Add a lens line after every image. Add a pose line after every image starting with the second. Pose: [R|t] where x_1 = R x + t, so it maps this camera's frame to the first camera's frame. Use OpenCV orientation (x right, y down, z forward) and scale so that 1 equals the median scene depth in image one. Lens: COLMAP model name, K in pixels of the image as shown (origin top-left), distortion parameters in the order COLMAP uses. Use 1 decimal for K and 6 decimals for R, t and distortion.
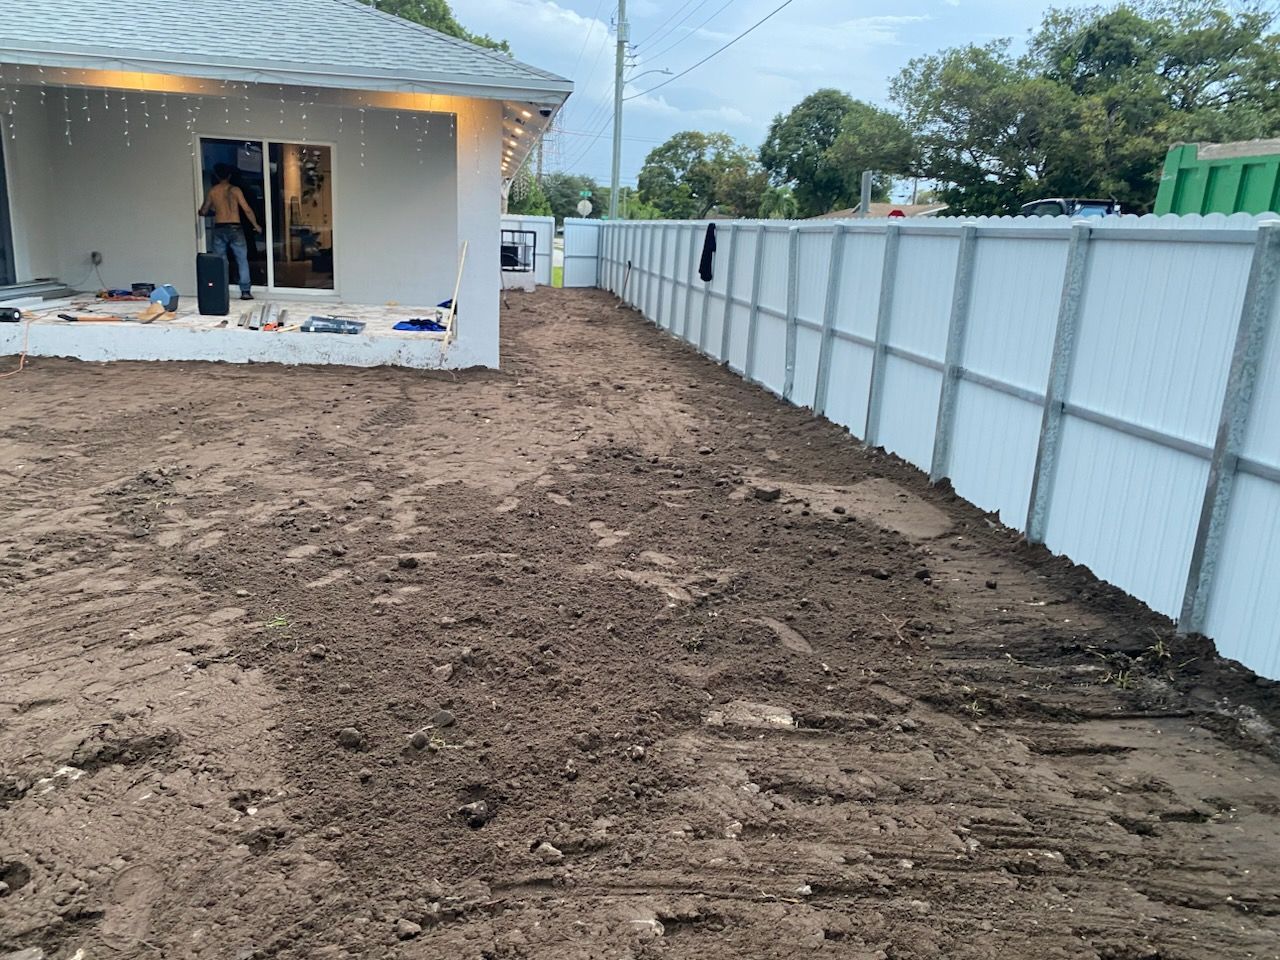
lens RADIAL K [[987.9, 0, 640.0], [0, 987.9, 480.0], [0, 0, 1]] dist [0.014251, 0.001448]
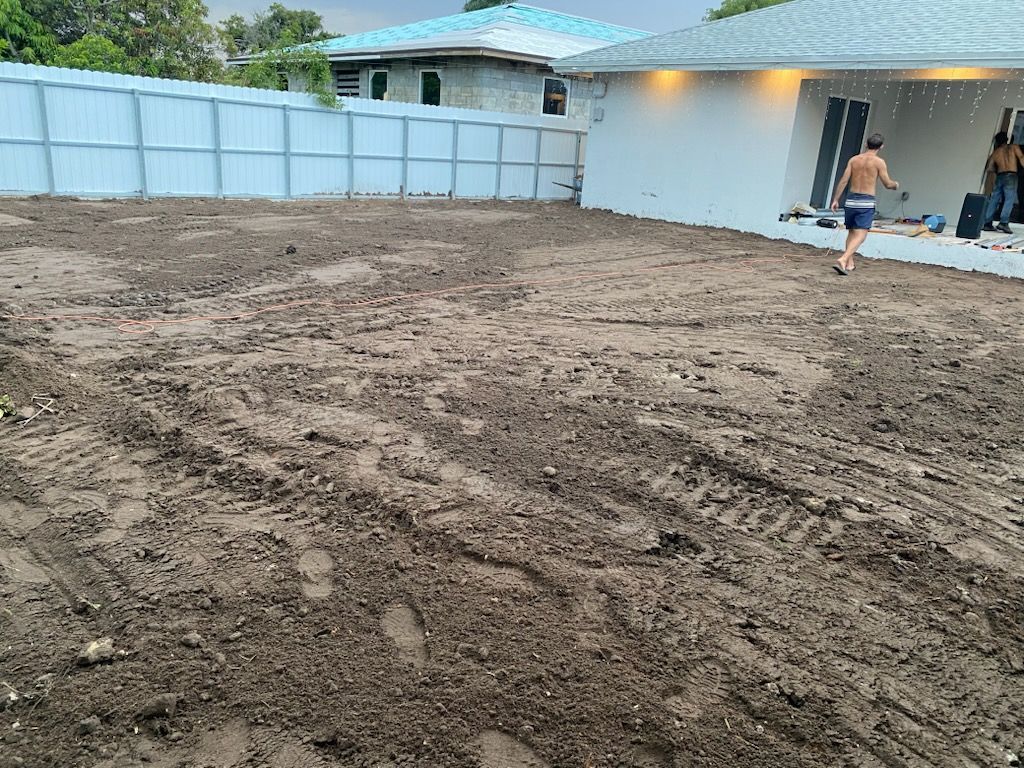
lens RADIAL K [[790.4, 0, 512.0], [0, 790.4, 384.0], [0, 0, 1]] dist [0.014251, 0.001448]
pose [[0.551464, 0.237742, -0.799604, 0.228320], [-0.242382, 0.962841, 0.119113, 0.074525], [0.798210, 0.128123, 0.588597, -0.194655]]
